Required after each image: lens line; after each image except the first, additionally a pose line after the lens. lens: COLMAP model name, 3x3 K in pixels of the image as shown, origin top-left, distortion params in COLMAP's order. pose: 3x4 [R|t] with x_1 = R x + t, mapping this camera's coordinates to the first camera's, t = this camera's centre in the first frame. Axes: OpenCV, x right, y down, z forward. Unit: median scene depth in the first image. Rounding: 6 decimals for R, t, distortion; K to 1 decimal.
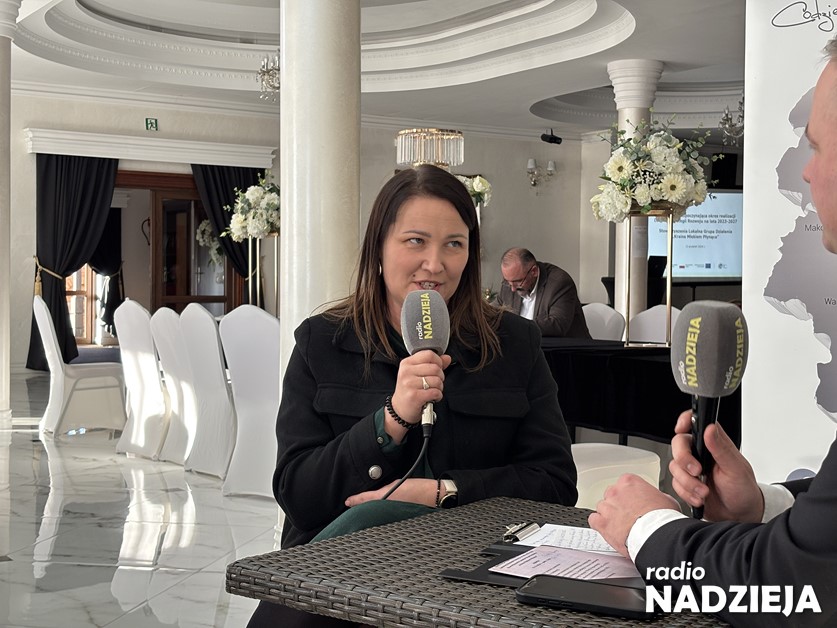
lens RADIAL K [[1263.5, 0, 423.8], [0, 1263.5, 306.7], [0, 0, 1]] dist [0.262310, -1.011690]
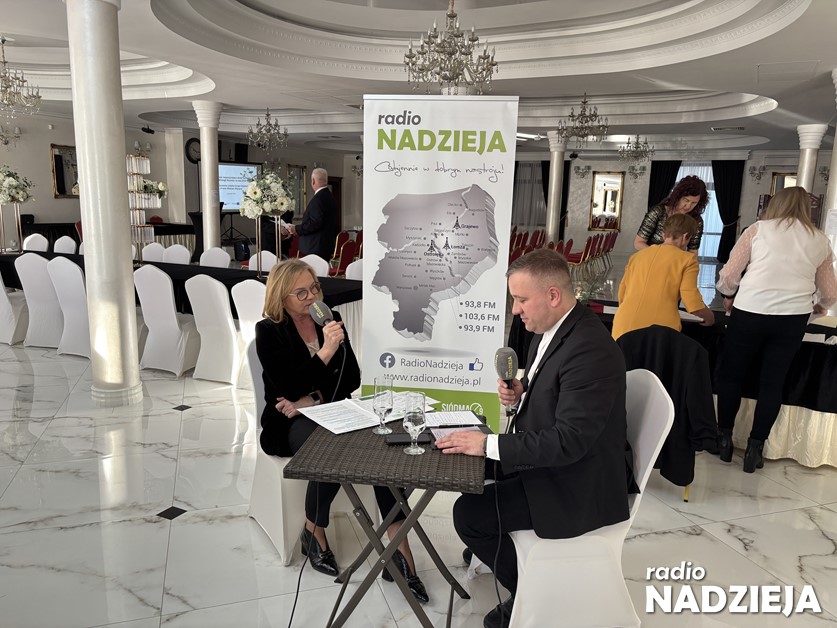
lens RADIAL K [[637.7, 0, 422.3], [0, 637.7, 318.8], [0, 0, 1]] dist [0.073164, -0.080602]
pose [[0.857937, -0.079322, 0.507594, -0.158547], [-0.010113, 0.985210, 0.171051, -0.089320], [-0.513655, -0.151884, 0.844446, -0.044489]]
